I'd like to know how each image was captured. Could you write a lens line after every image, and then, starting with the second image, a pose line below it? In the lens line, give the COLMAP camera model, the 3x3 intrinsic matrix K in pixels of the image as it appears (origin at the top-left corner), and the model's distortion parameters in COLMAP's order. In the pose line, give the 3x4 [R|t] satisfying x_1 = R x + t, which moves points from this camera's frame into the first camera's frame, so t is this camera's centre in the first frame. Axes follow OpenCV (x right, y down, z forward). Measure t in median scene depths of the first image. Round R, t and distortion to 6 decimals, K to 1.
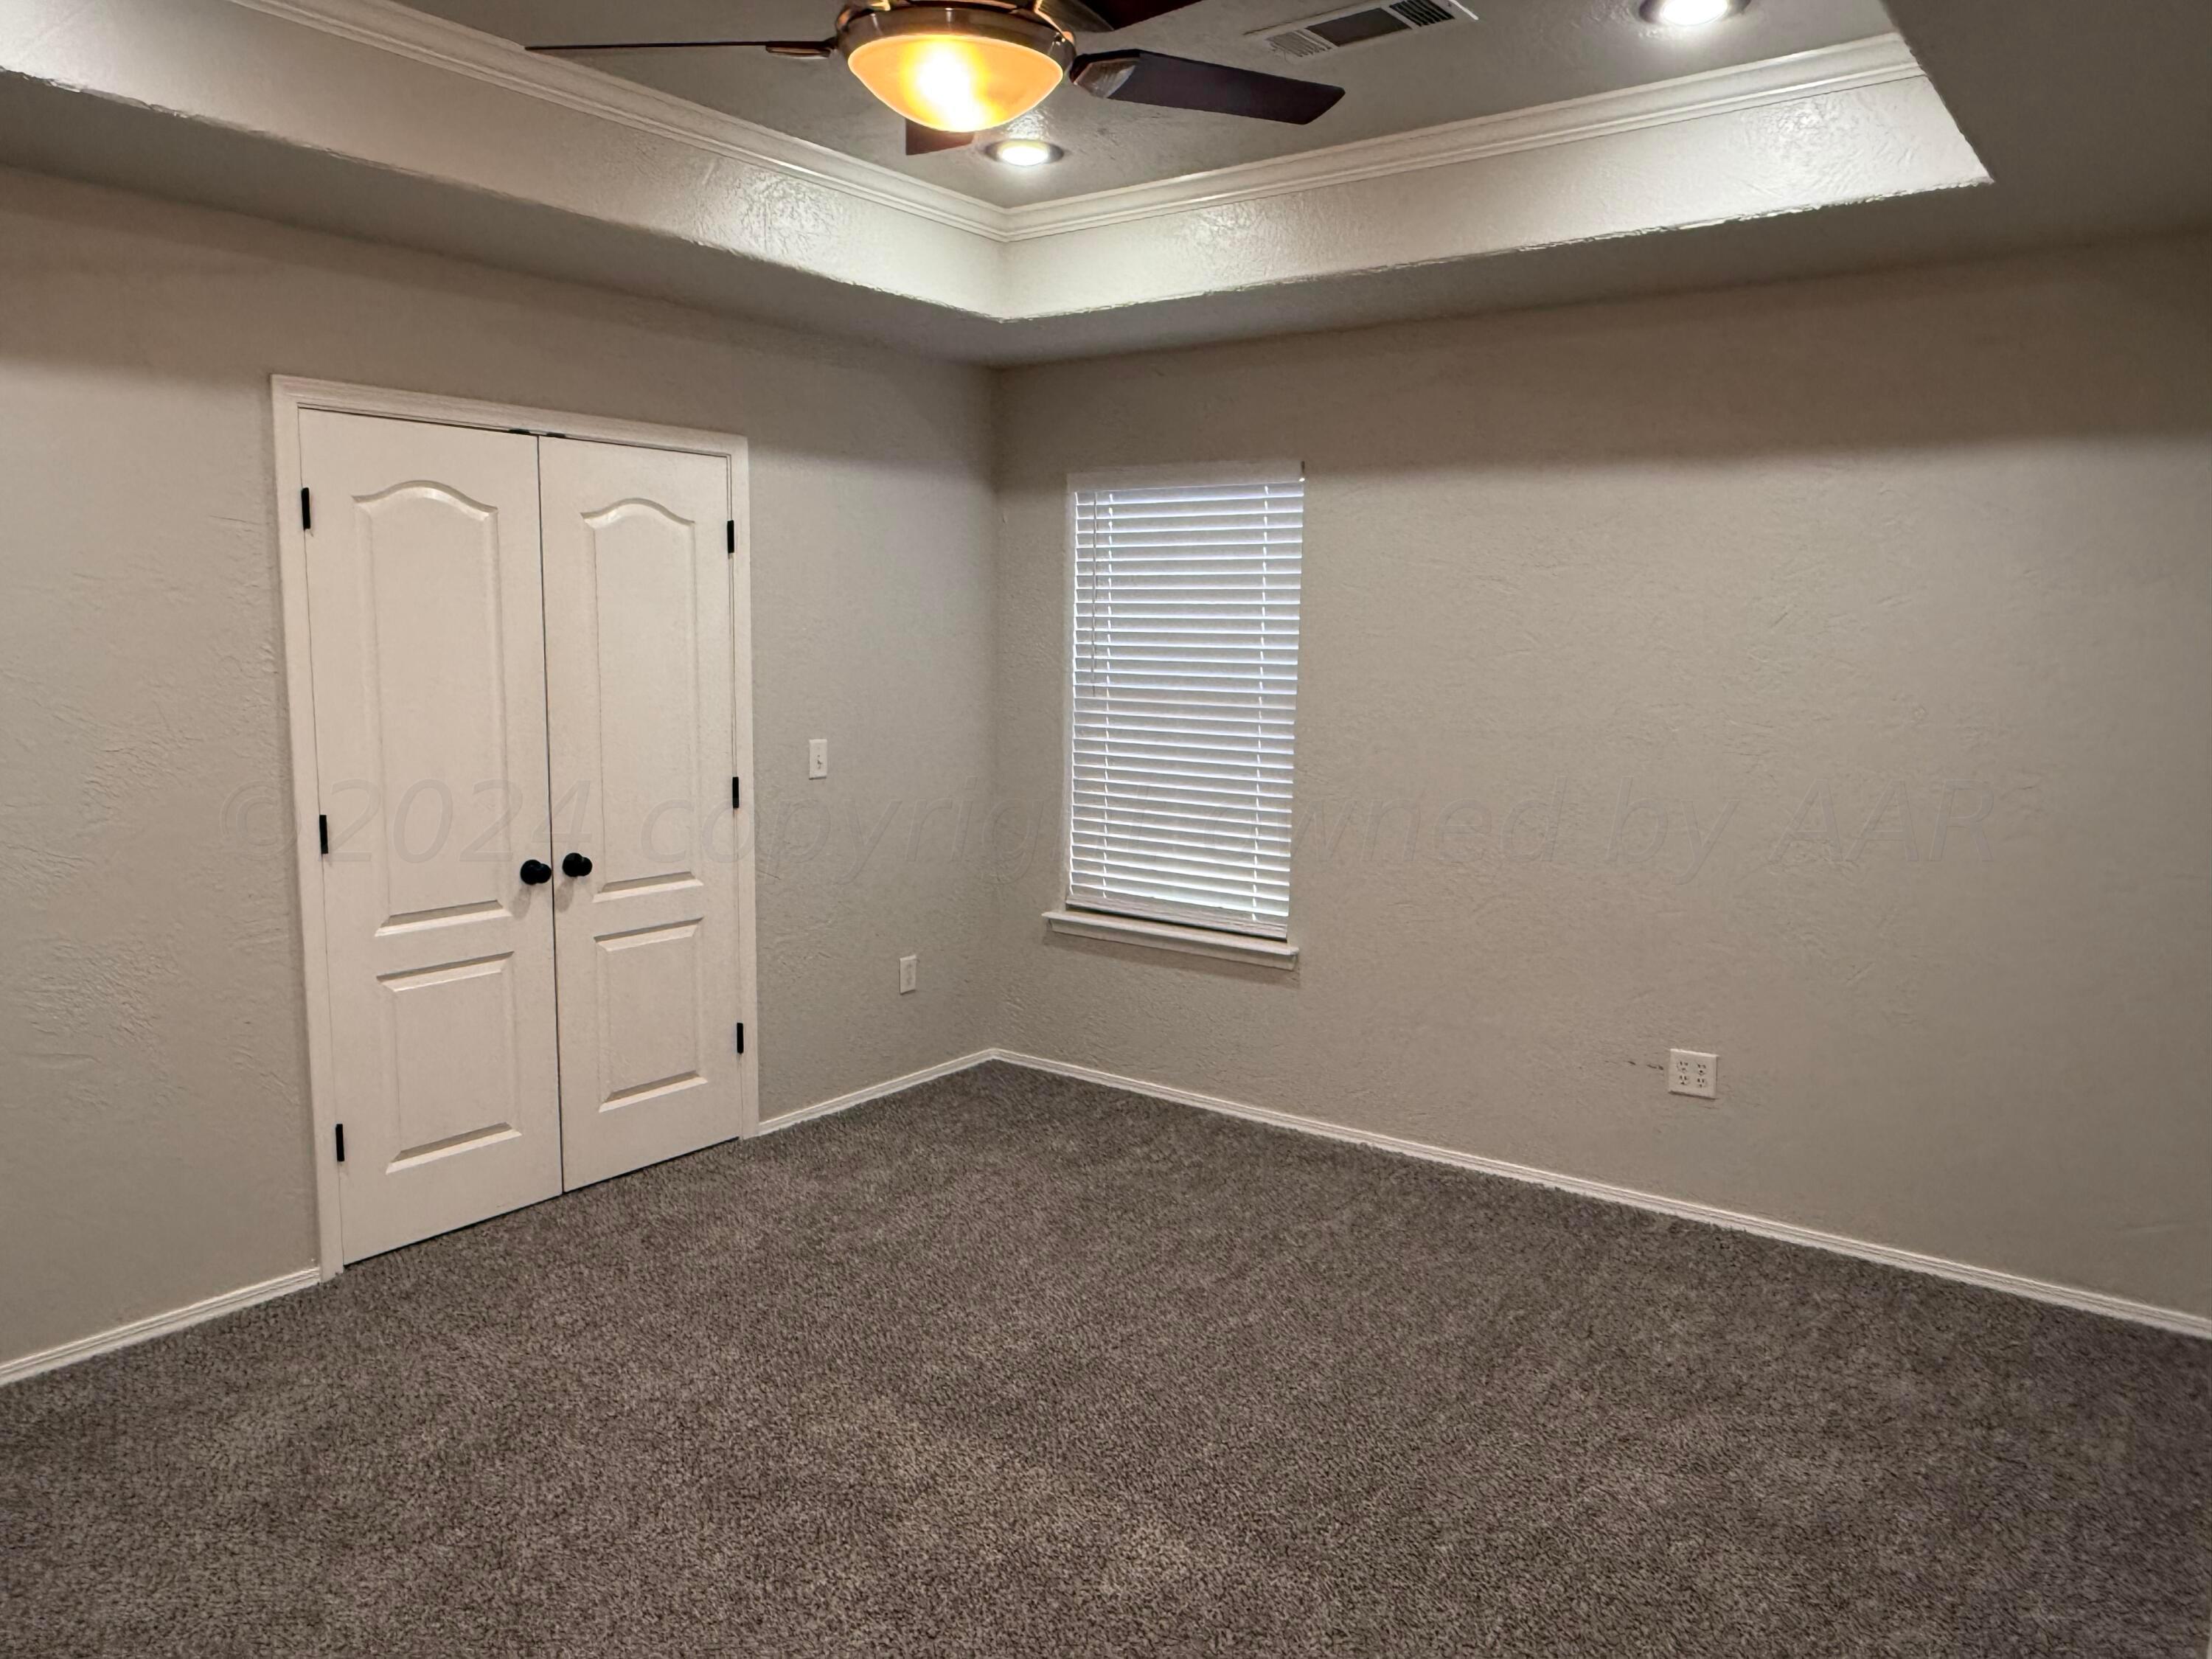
lens RADIAL K [[1546.5, 0, 1103.2], [0, 1546.5, 833.4], [0, 0, 1]] dist [0.000476, 0.001031]
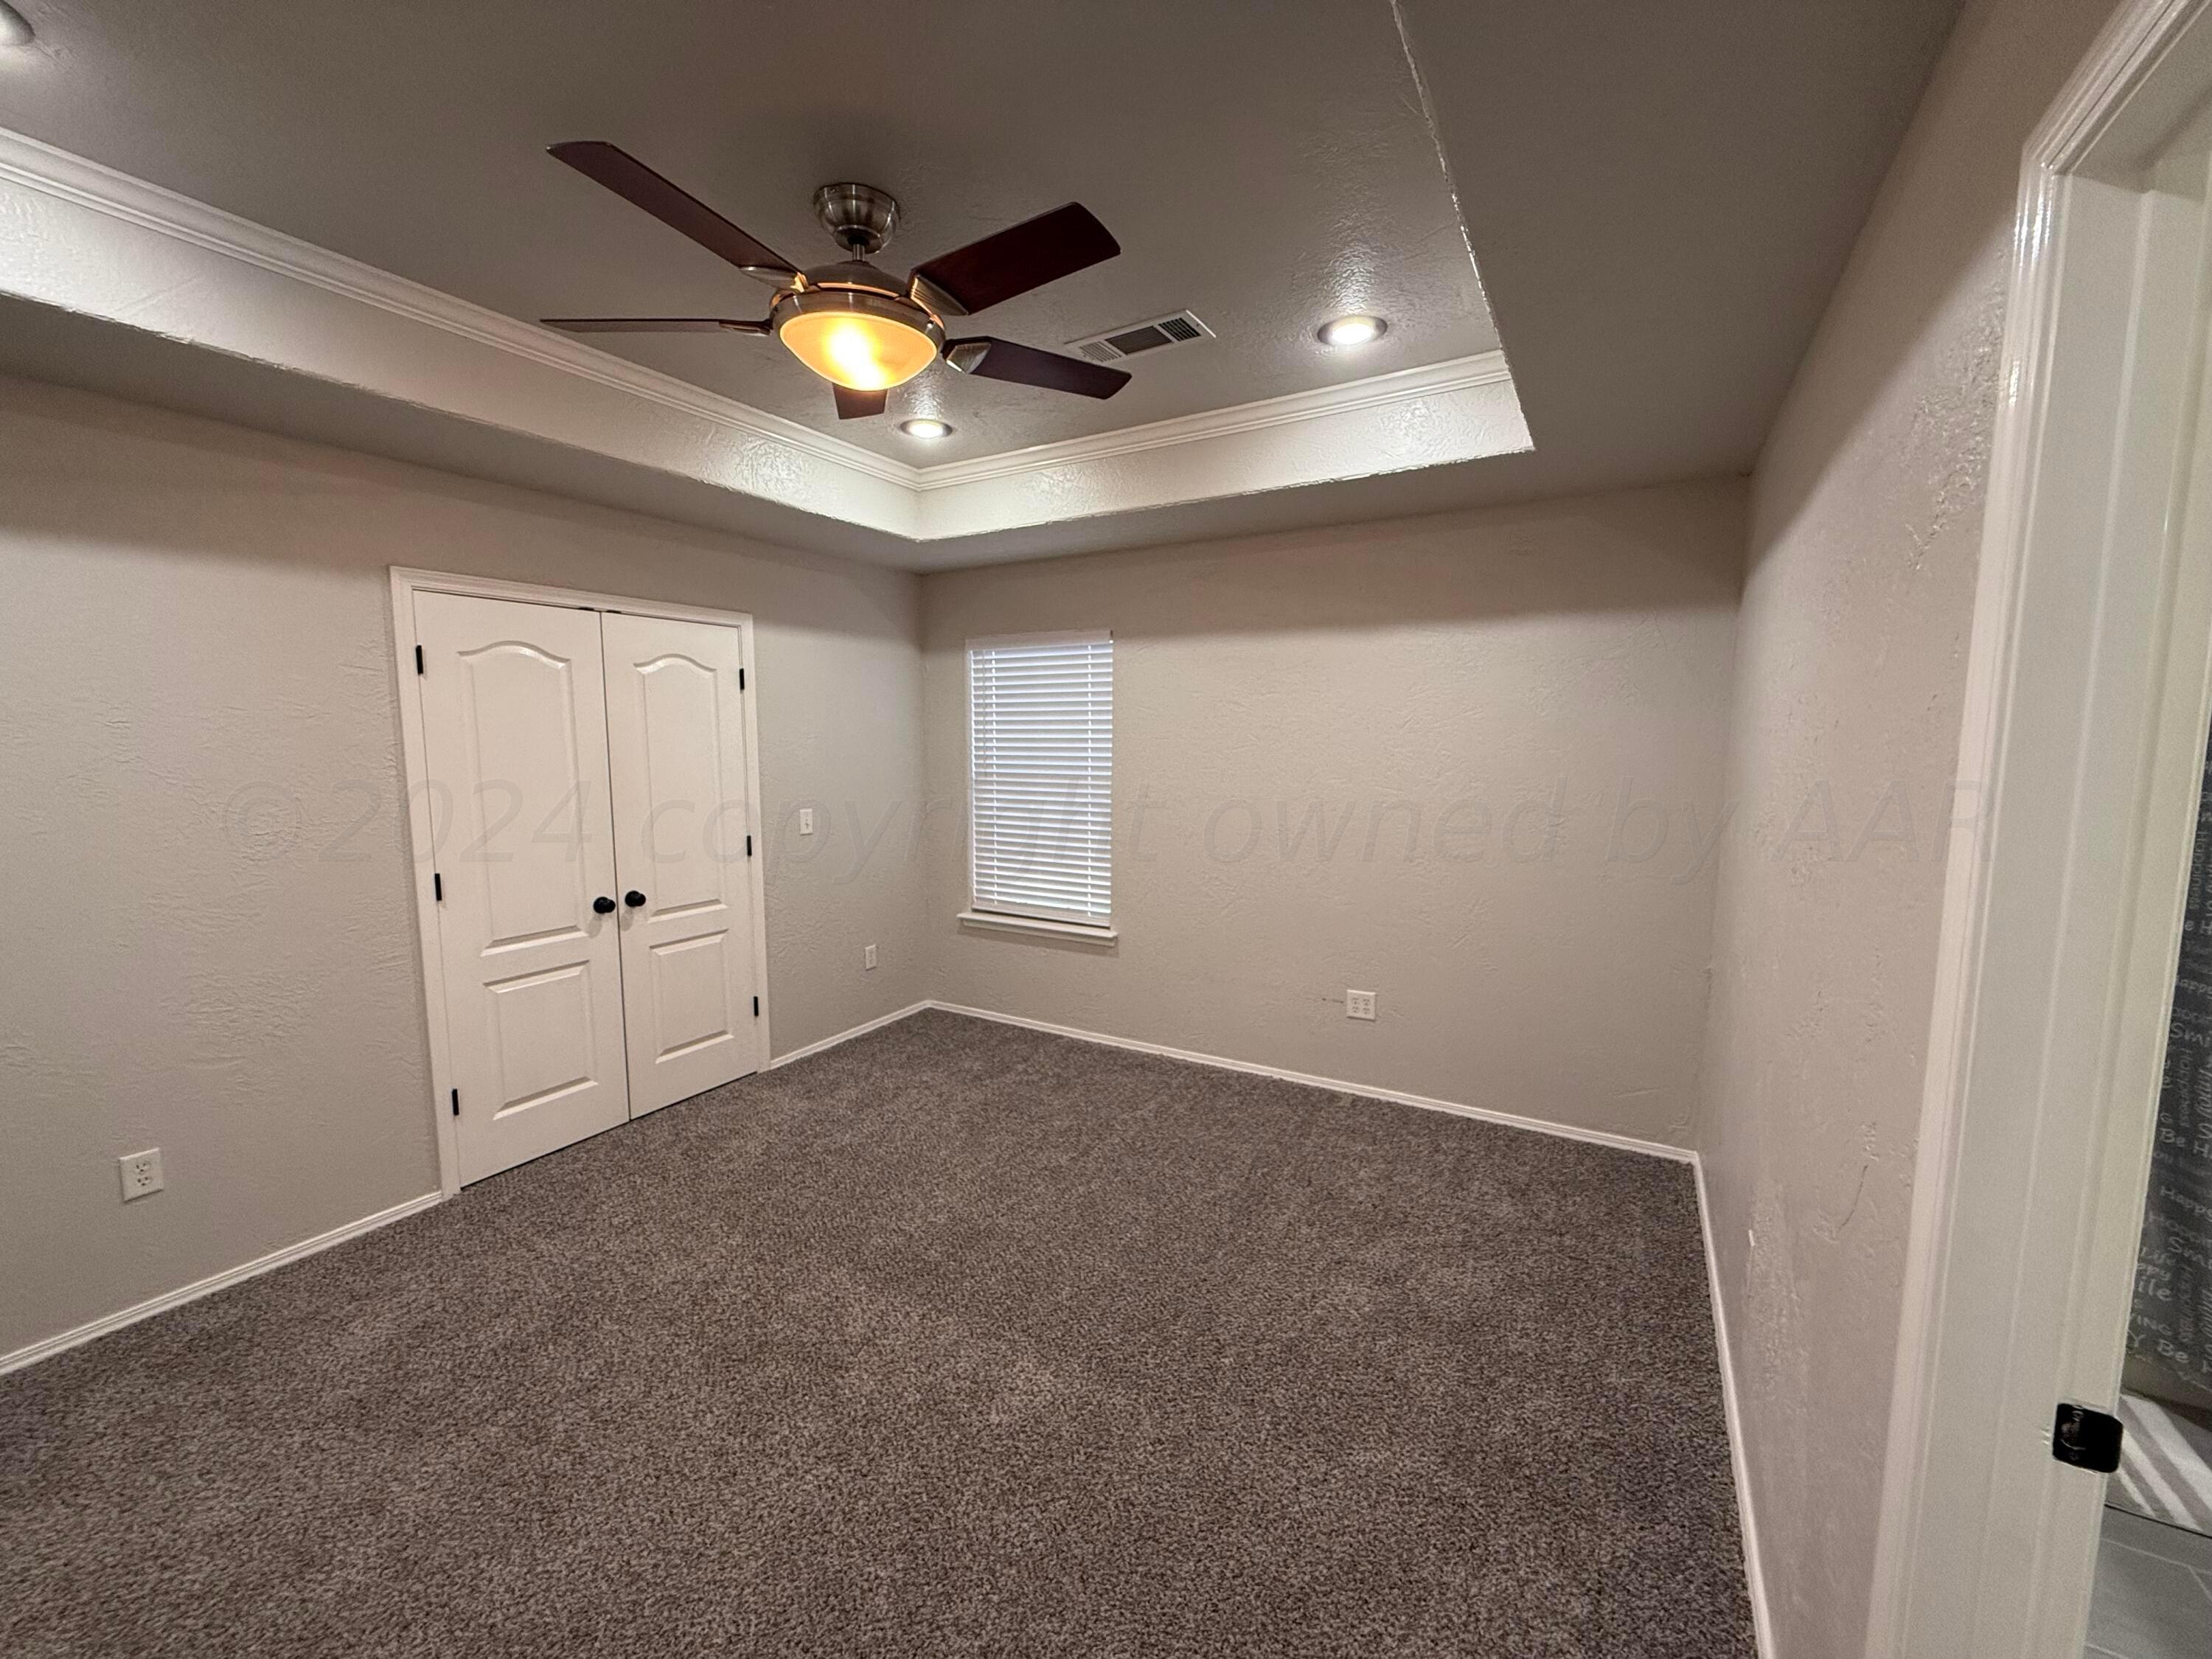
lens RADIAL K [[873.8, 0, 1100.5], [0, 873.8, 830.5], [0, 0, 1]] dist [-0.008190, 0.003769]
pose [[0.993776, -0.025428, 0.108457, 0.020123], [0.027807, 0.999403, -0.020481, -0.020232], [-0.107871, 0.023369, 0.993890, 0.148786]]
